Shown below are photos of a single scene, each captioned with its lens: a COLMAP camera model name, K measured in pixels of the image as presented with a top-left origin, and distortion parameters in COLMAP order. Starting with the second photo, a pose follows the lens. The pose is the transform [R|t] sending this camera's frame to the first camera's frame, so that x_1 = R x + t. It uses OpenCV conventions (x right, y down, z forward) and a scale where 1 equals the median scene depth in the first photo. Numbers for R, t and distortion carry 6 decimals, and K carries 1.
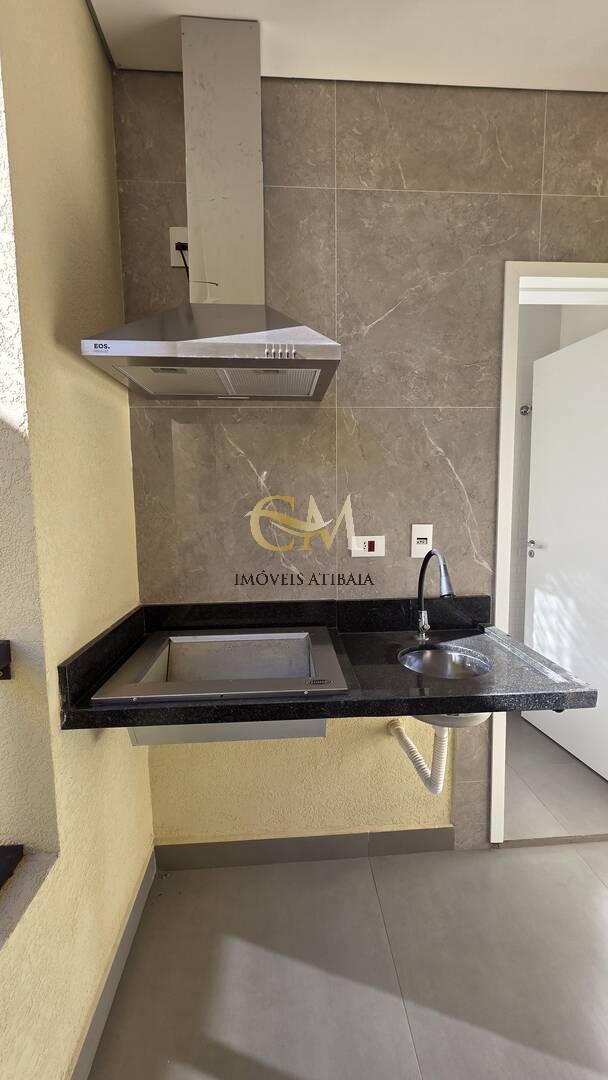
lens RADIAL K [[429.4, 0, 305.5], [0, 429.4, 538.2], [0, 0, 1]] dist [0.007503, -0.000078]
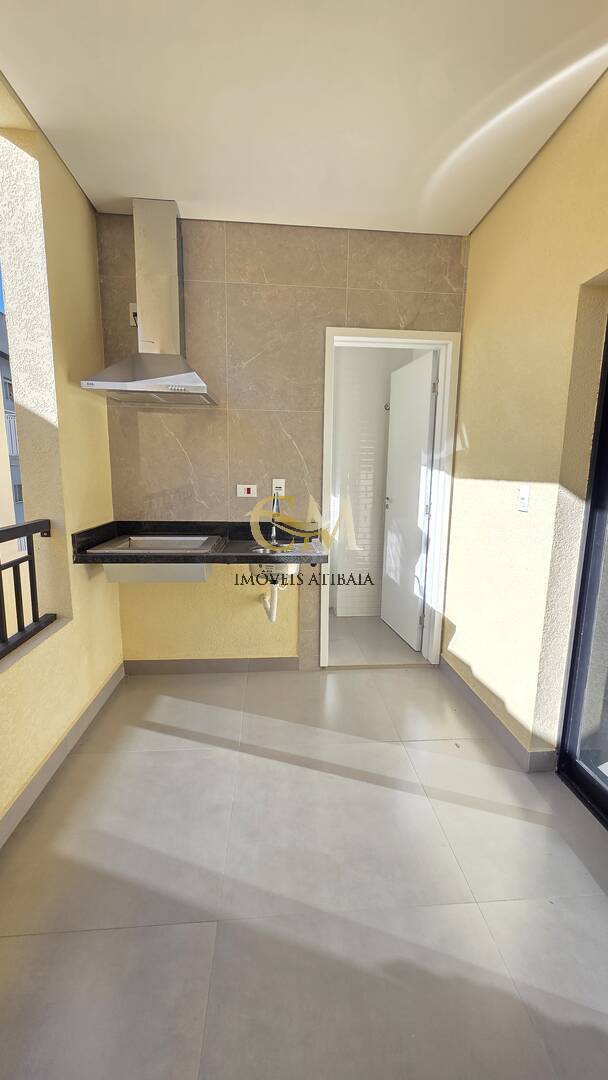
lens RADIAL K [[429.4, 0, 306.6], [0, 429.4, 539.3], [0, 0, 1]] dist [0.007503, -0.000078]
pose [[0.999512, 0.023653, 0.020401, 0.373448], [-0.024908, 0.997663, 0.063631, 0.102369], [-0.018848, -0.064108, 0.997765, -0.784046]]
